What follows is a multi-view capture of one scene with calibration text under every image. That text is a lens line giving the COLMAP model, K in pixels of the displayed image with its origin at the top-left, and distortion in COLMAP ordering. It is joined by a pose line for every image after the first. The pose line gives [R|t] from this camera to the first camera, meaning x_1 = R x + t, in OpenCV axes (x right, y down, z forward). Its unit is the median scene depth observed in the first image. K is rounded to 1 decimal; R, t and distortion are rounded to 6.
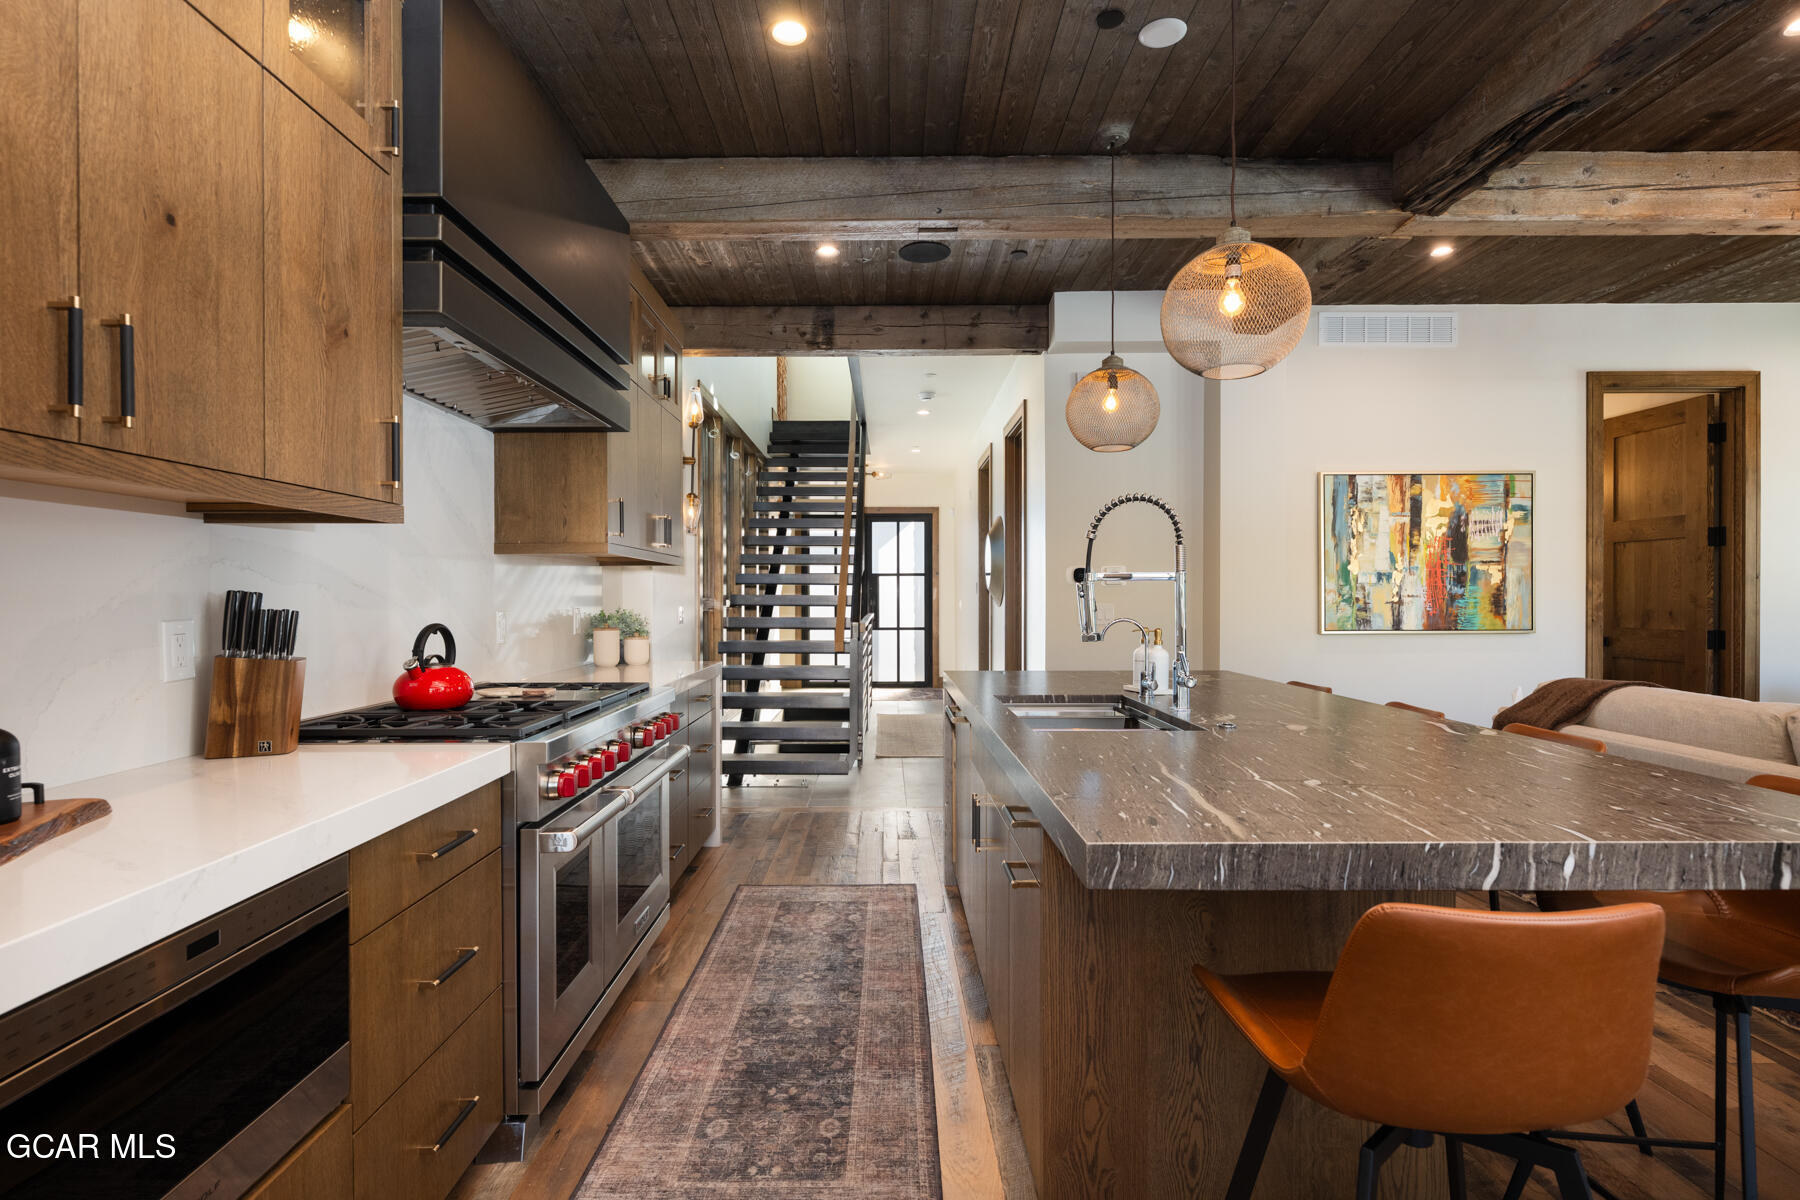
lens RADIAL K [[891.8, 0, 900.0], [0, 891.8, 600.0], [0, 0, 1]] dist [0.024575, -0.000566]
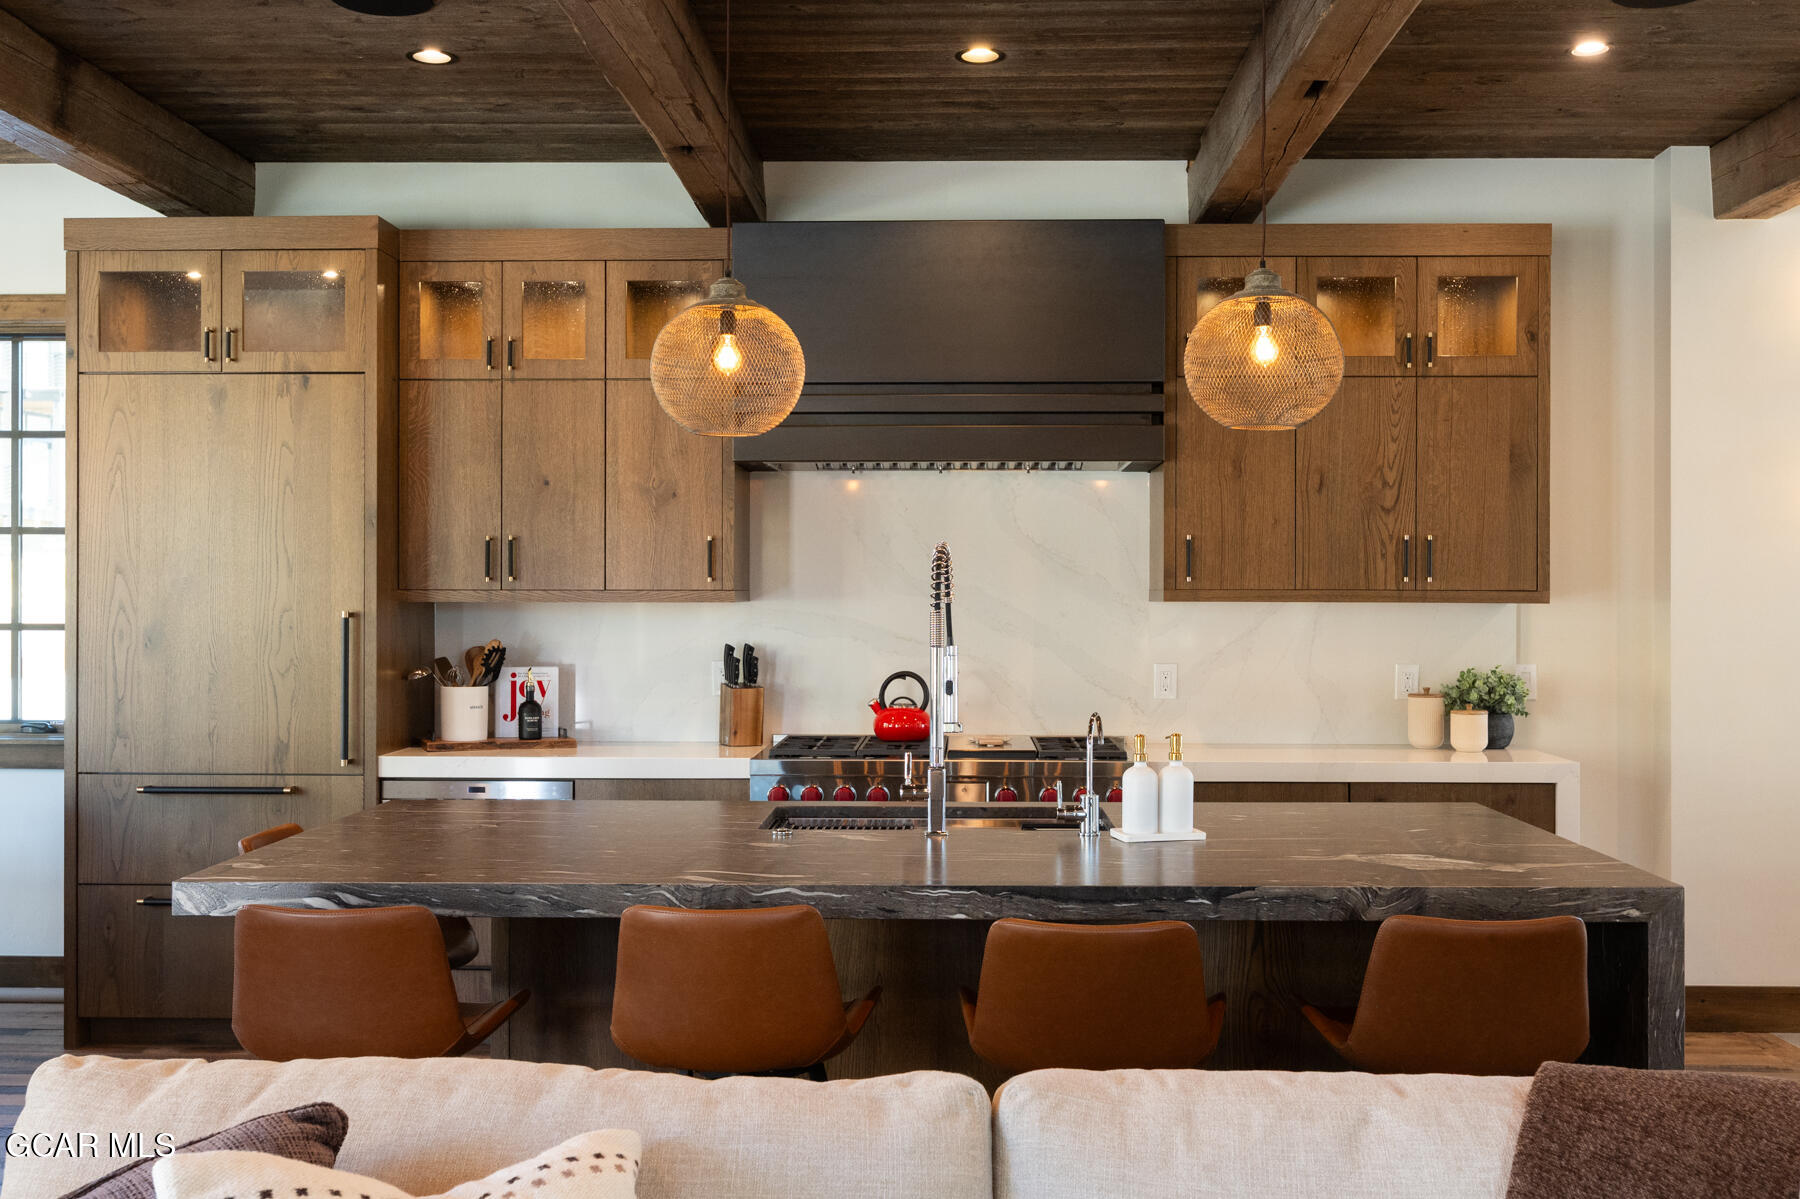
lens RADIAL K [[1816.1, 0, 842.7], [0, 1816.1, 592.5], [0, 0, 1]] dist [-0.002779, 0.019397]
pose [[-0.065265, 0.003486, -0.997862, 0.956001], [-0.005783, 0.999976, 0.003871, -0.043856], [0.997851, 0.006023, -0.065244, 0.531659]]
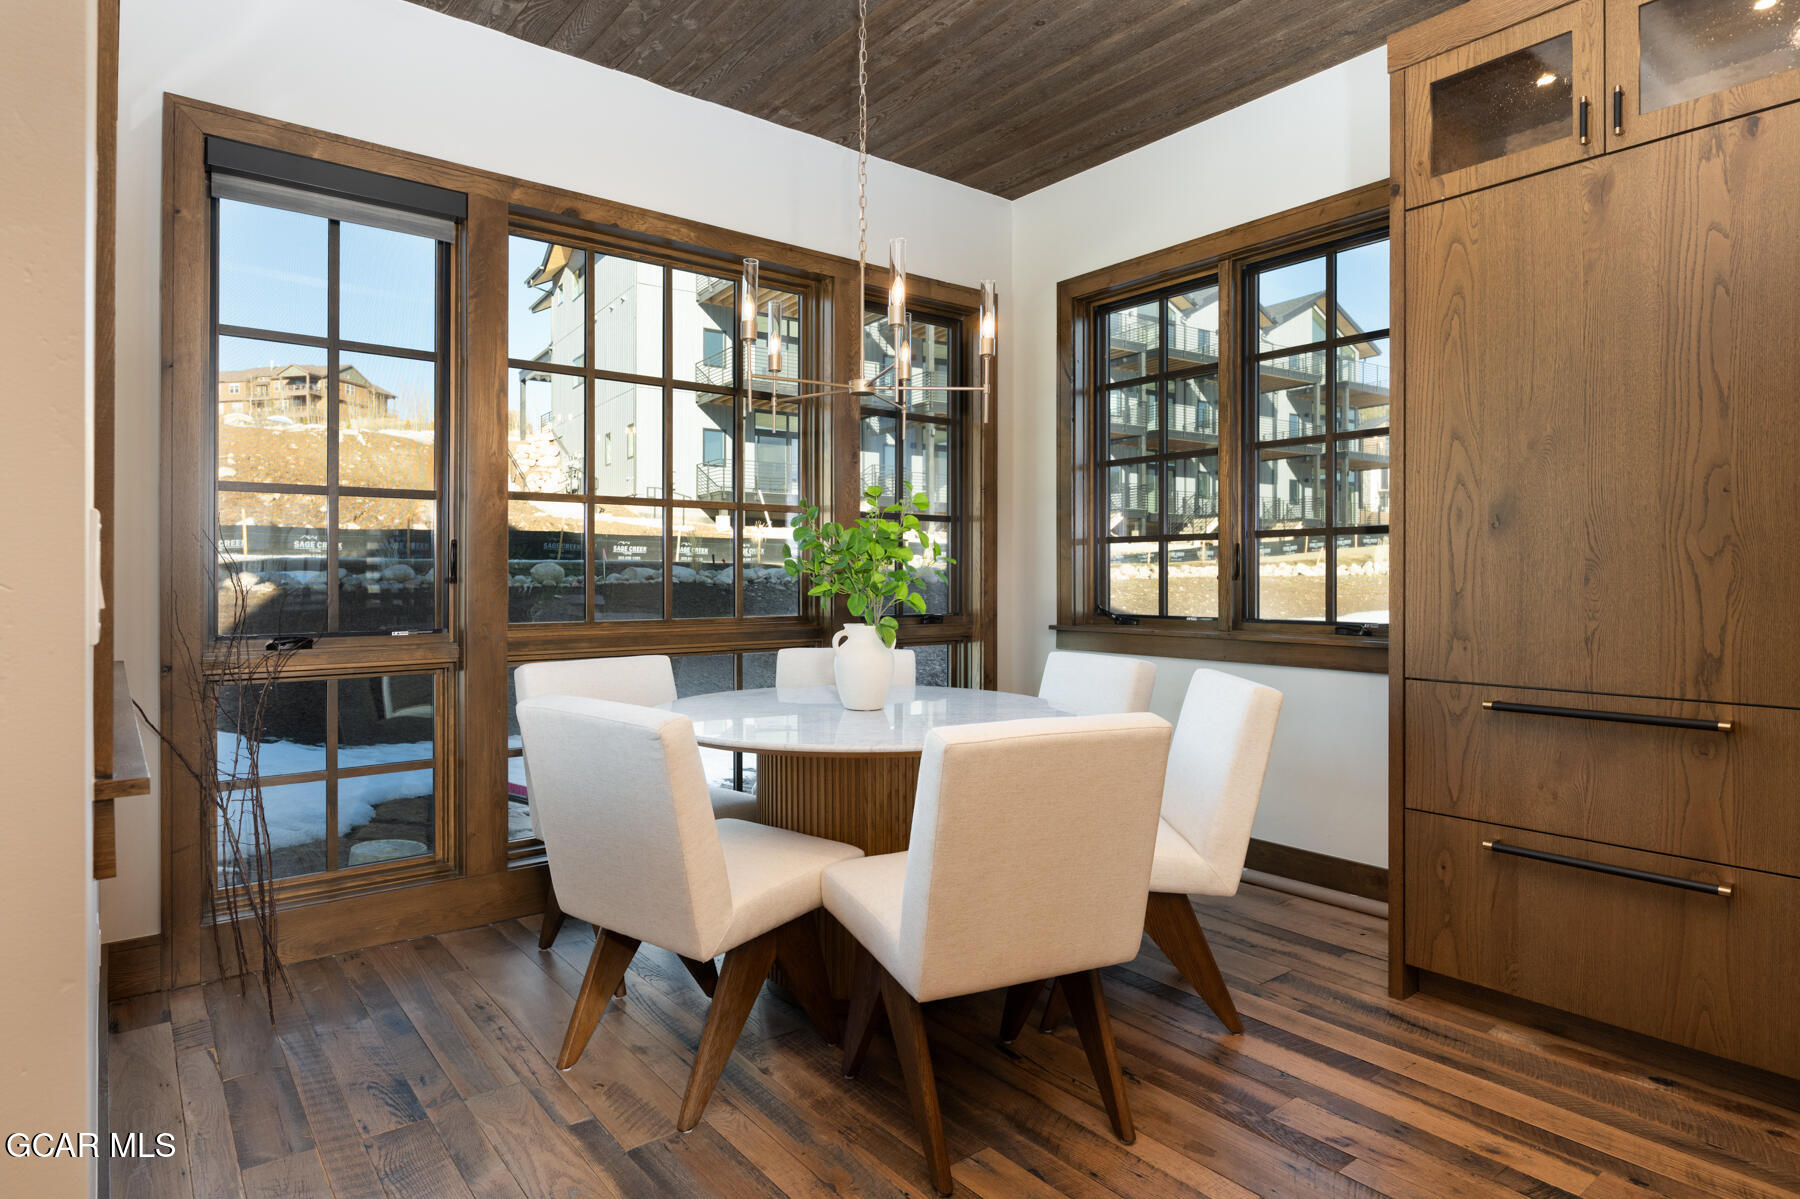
lens RADIAL K [[995.9, 0, 902.6], [0, 995.9, 579.0], [0, 0, 1]] dist [0.002223, -0.001735]
pose [[-0.796792, 0.001658, -0.604252, 0.381658], [-0.001880, 0.999985, 0.005222, 0.021747], [0.604251, 0.005297, -0.796776, 0.238566]]
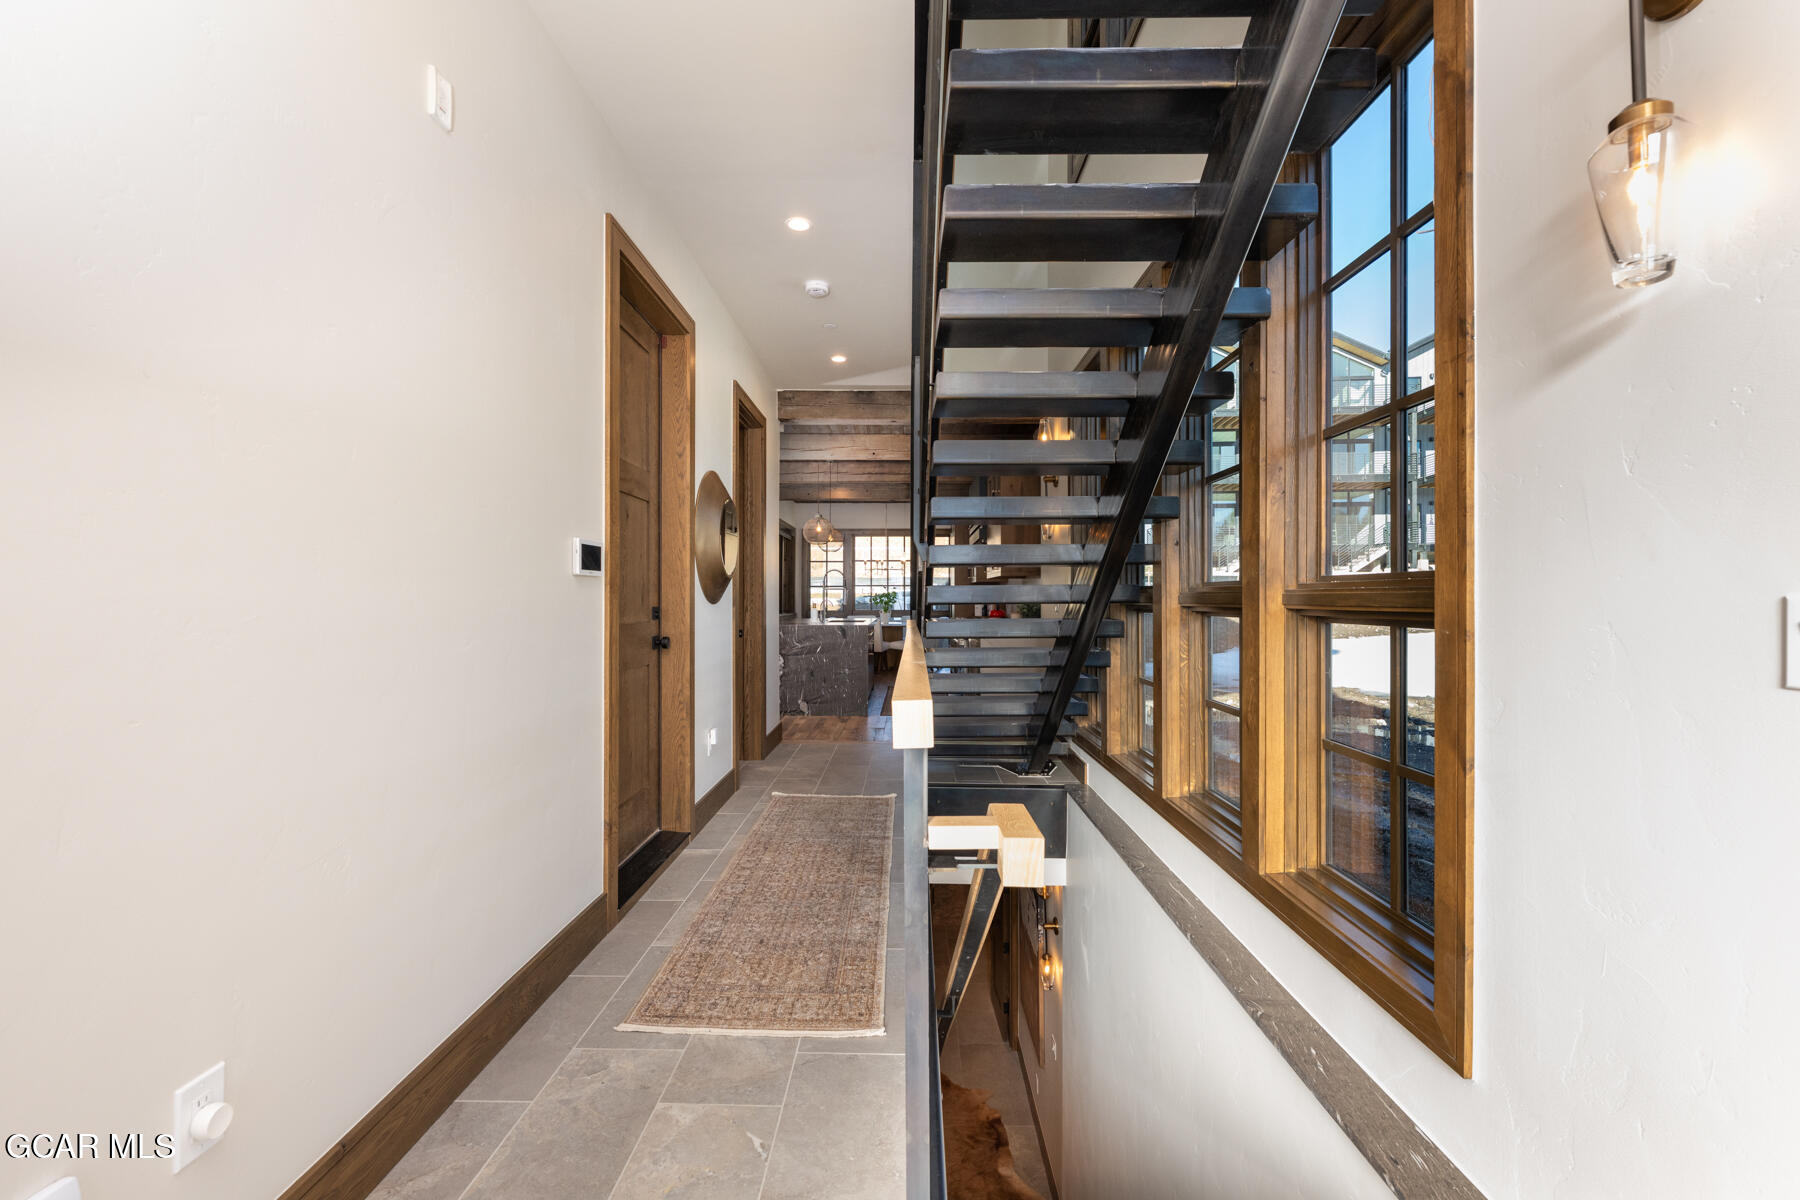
lens RADIAL K [[738.6, 0, 910.7], [0, 738.6, 584.5], [0, 0, 1]] dist [-0.000289, 0.000004]
pose [[-0.999903, 0.001471, 0.013853, -0.069379], [0.001283, 0.999908, -0.013534, -0.000972], [-0.013871, -0.013515, -0.999812, 2.278970]]
